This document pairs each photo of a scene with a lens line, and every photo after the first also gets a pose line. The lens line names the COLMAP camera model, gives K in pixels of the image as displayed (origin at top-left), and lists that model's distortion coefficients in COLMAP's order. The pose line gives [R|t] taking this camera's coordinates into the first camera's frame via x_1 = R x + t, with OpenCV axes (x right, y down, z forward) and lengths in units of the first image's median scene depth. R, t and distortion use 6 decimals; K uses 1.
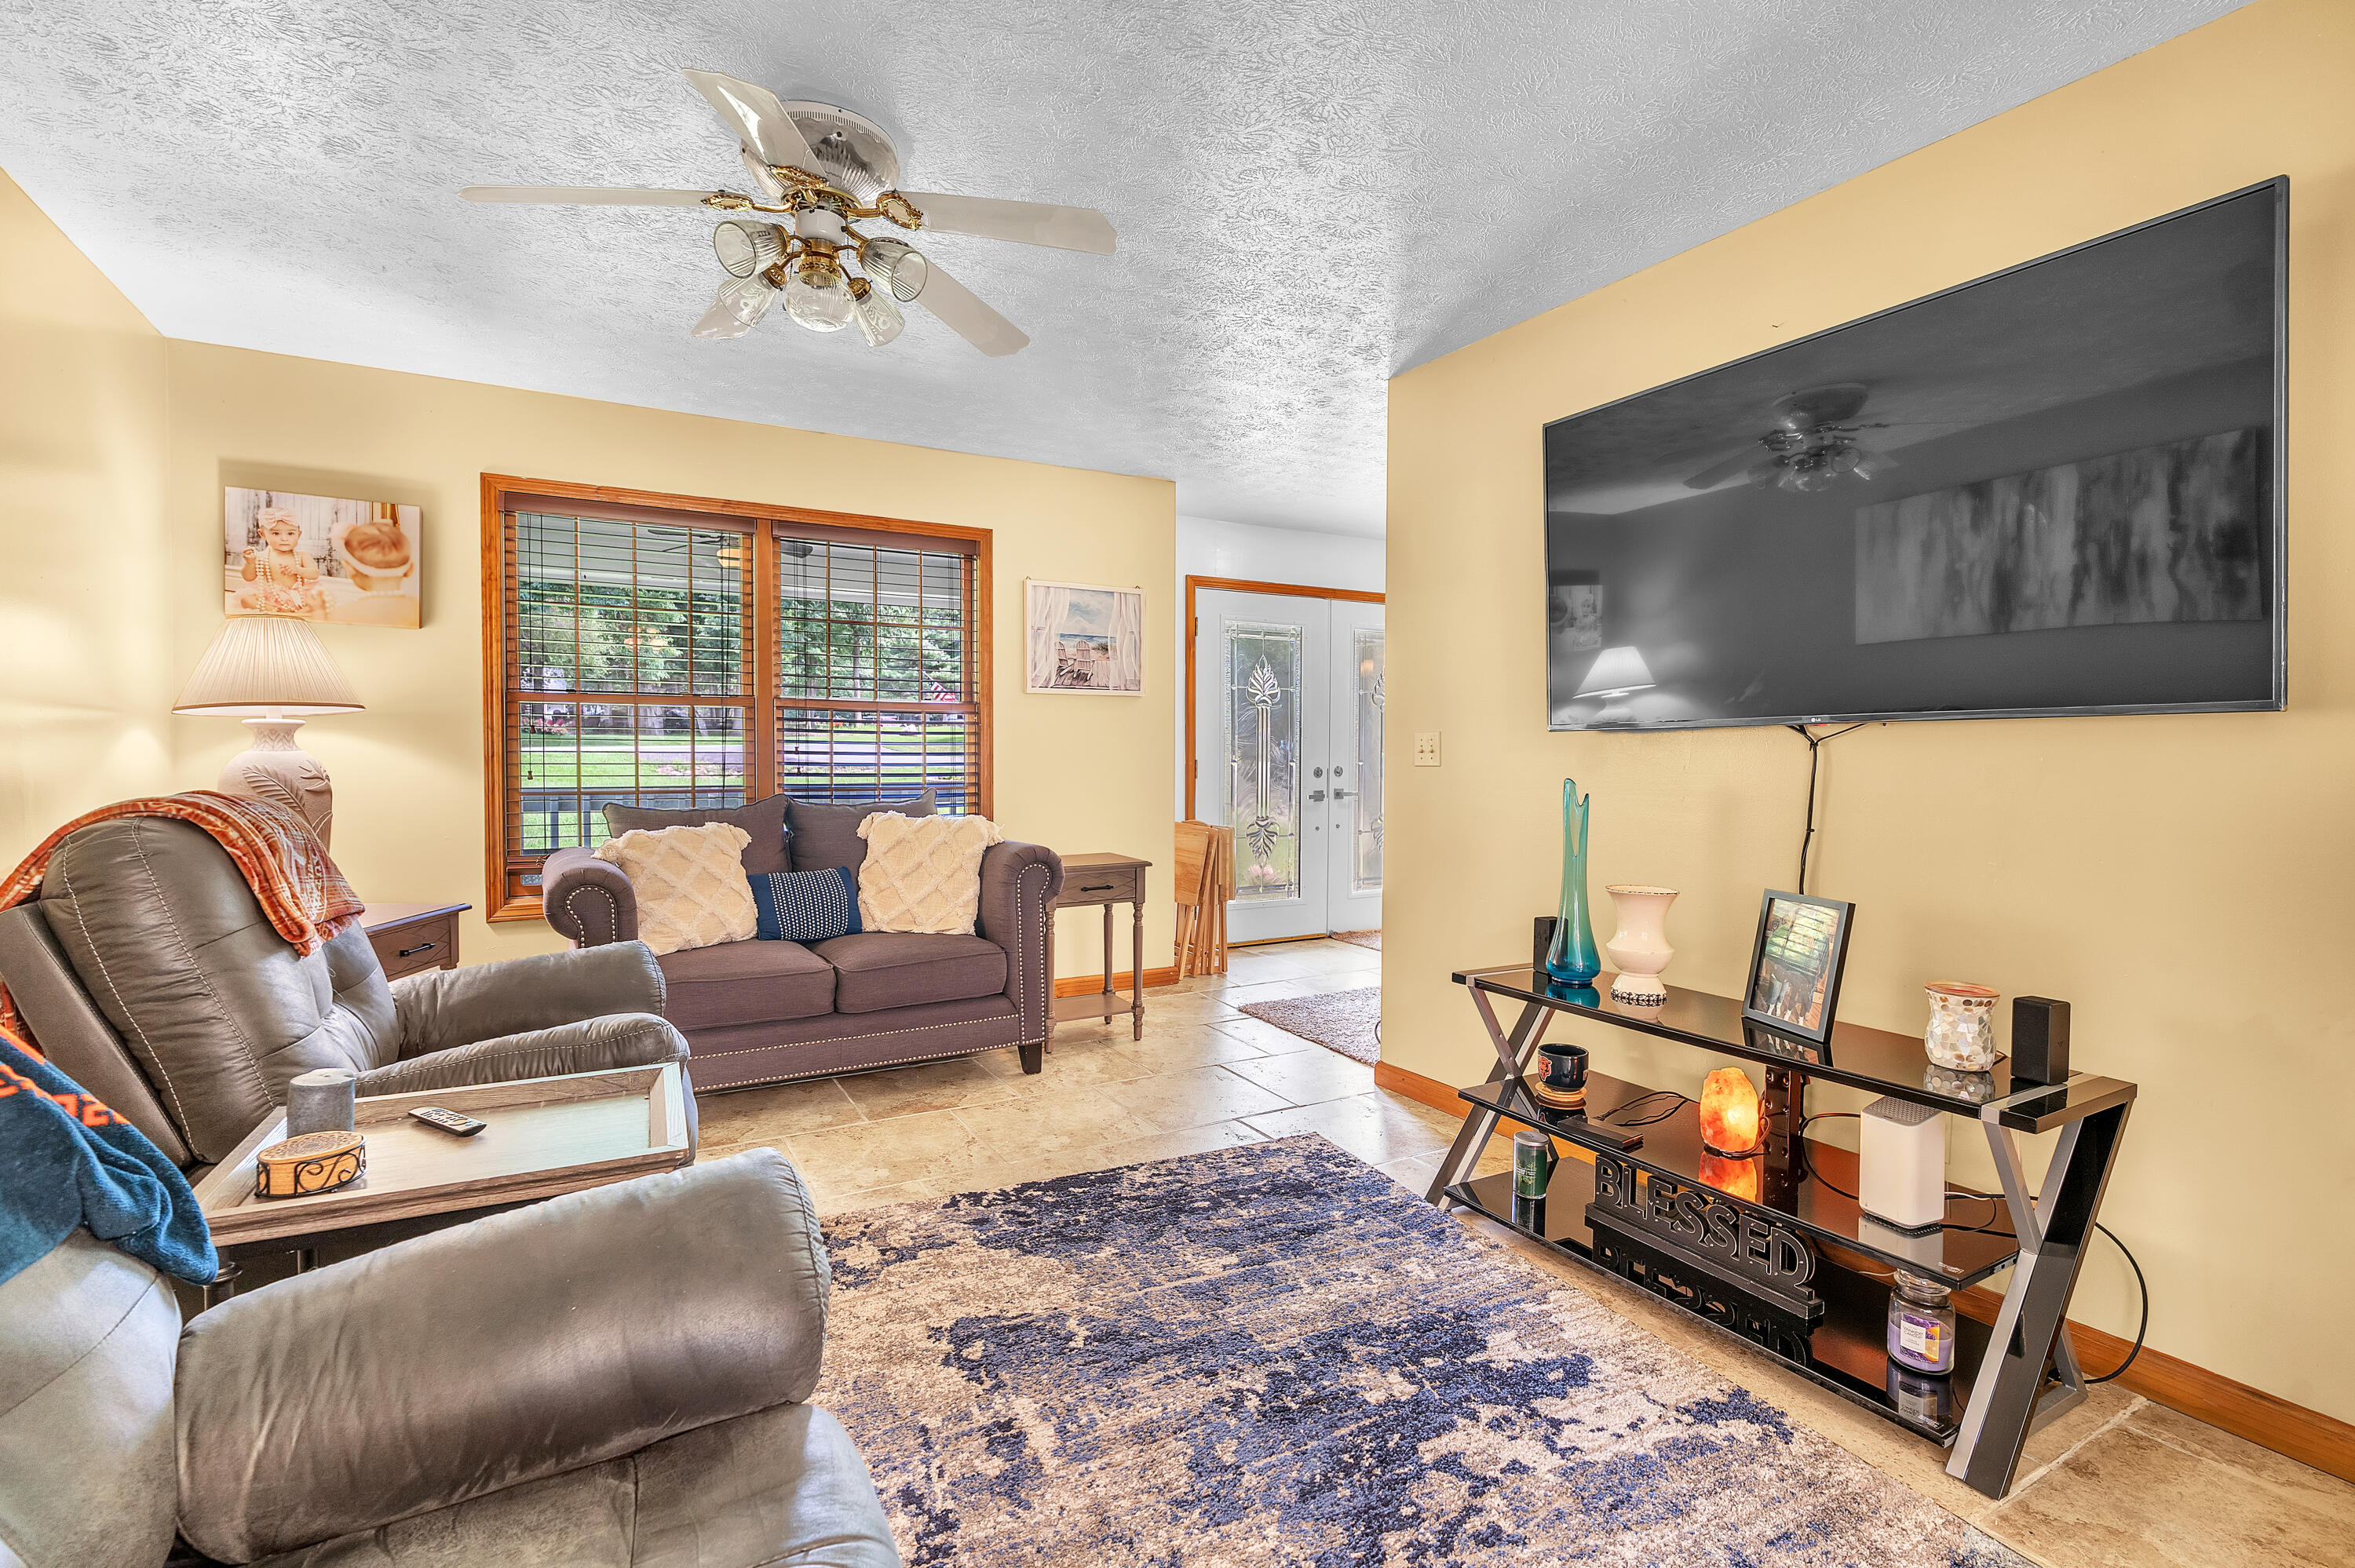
lens RADIAL K [[1092.2, 0, 1160.0], [0, 1092.2, 772.2], [0, 0, 1]] dist [-0.001767, 0.000175]
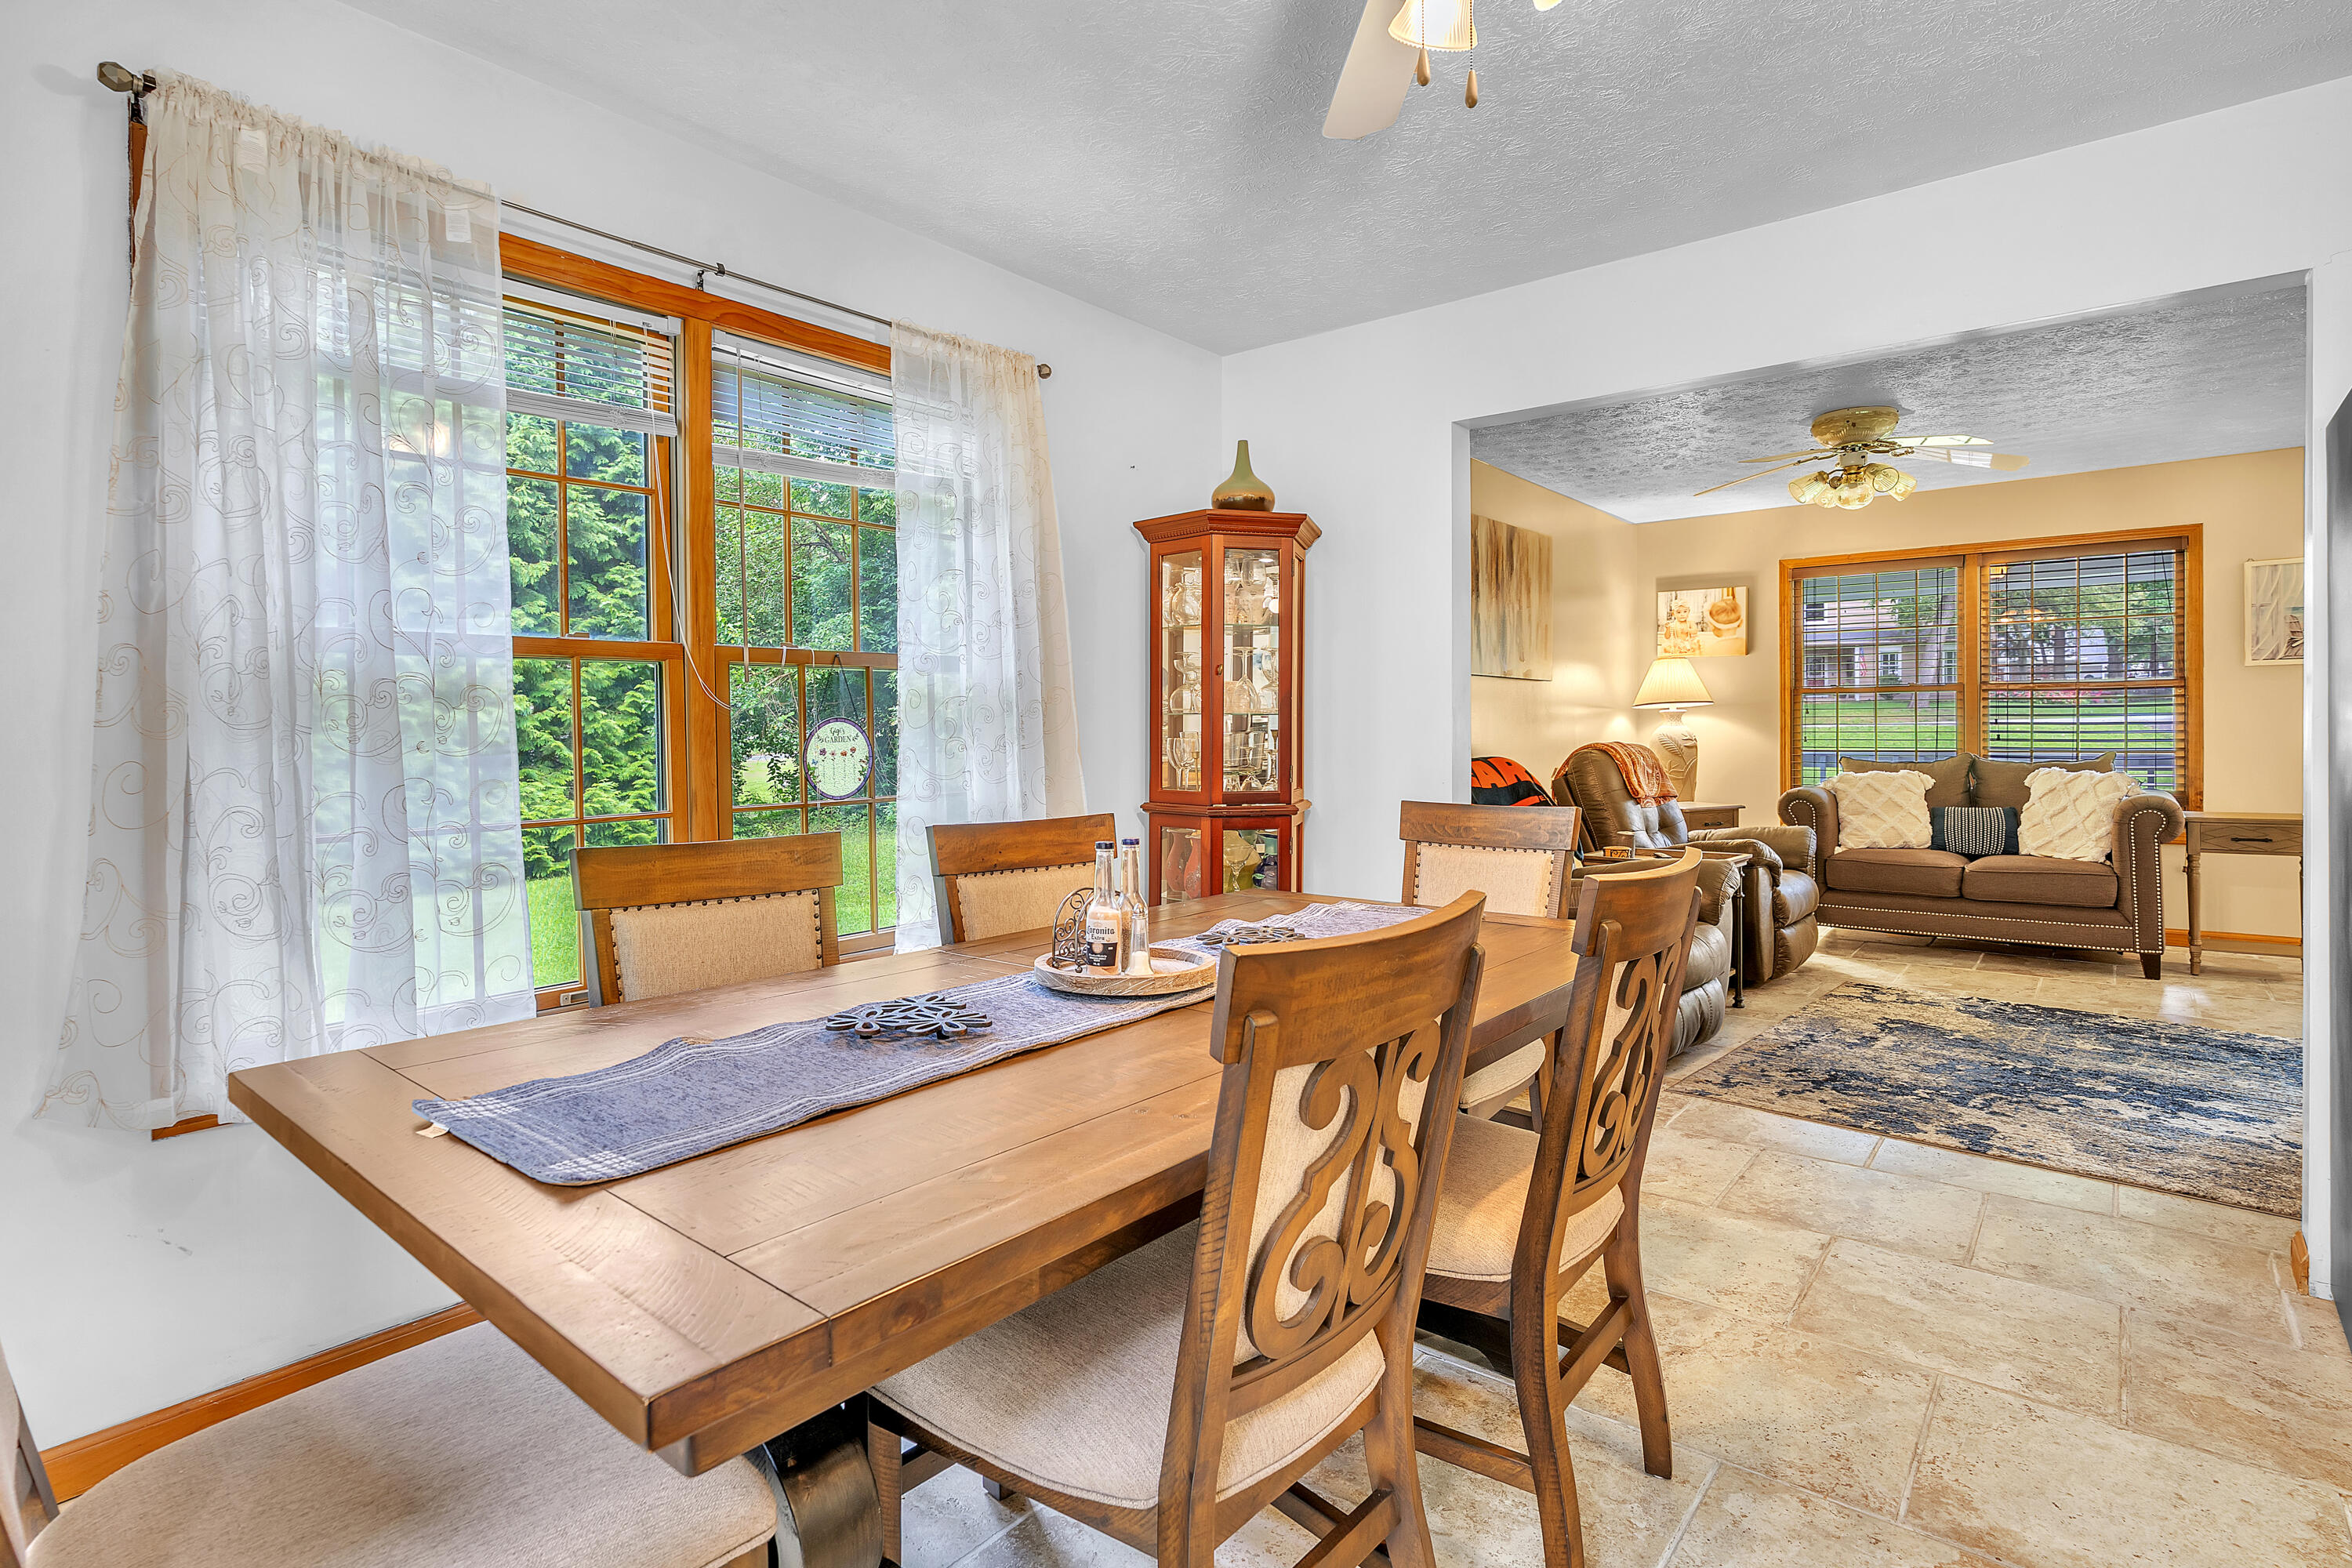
lens RADIAL K [[1149.6, 0, 1174.4], [0, 1149.6, 745.4], [0, 0, 1]] dist [-0.000593, -0.000160]
pose [[0.359108, 0.008644, -0.933256, 0.708199], [-0.008153, 0.999948, 0.006125, 0.010140], [0.933260, 0.005409, 0.359160, -0.518293]]
